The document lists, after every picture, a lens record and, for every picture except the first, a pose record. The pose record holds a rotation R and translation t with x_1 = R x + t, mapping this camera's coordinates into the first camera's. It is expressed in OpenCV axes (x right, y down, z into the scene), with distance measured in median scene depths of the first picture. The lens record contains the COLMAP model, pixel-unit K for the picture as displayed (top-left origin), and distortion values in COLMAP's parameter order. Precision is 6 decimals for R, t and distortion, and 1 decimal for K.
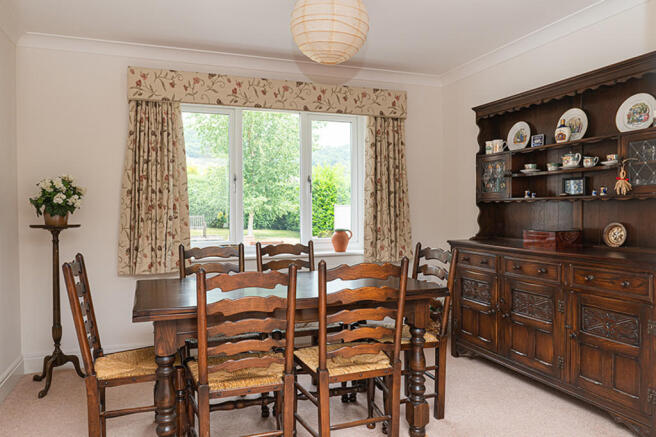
lens RADIAL K [[461.1, 0, 327.5], [0, 461.1, 217.6], [0, 0, 1]] dist [-0.011622, -0.002056]
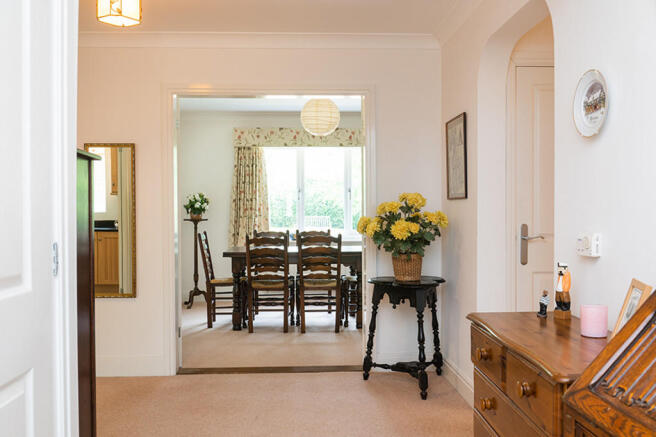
lens RADIAL K [[590.1, 0, 328.0], [0, 590.1, 217.7], [0, 0, 1]] dist [0.004853, 0.000241]
pose [[0.951125, 0.006439, -0.308740, 0.583622], [-0.007009, 0.999975, -0.000737, 0.007352], [0.308728, 0.002865, 0.951146, -0.988116]]
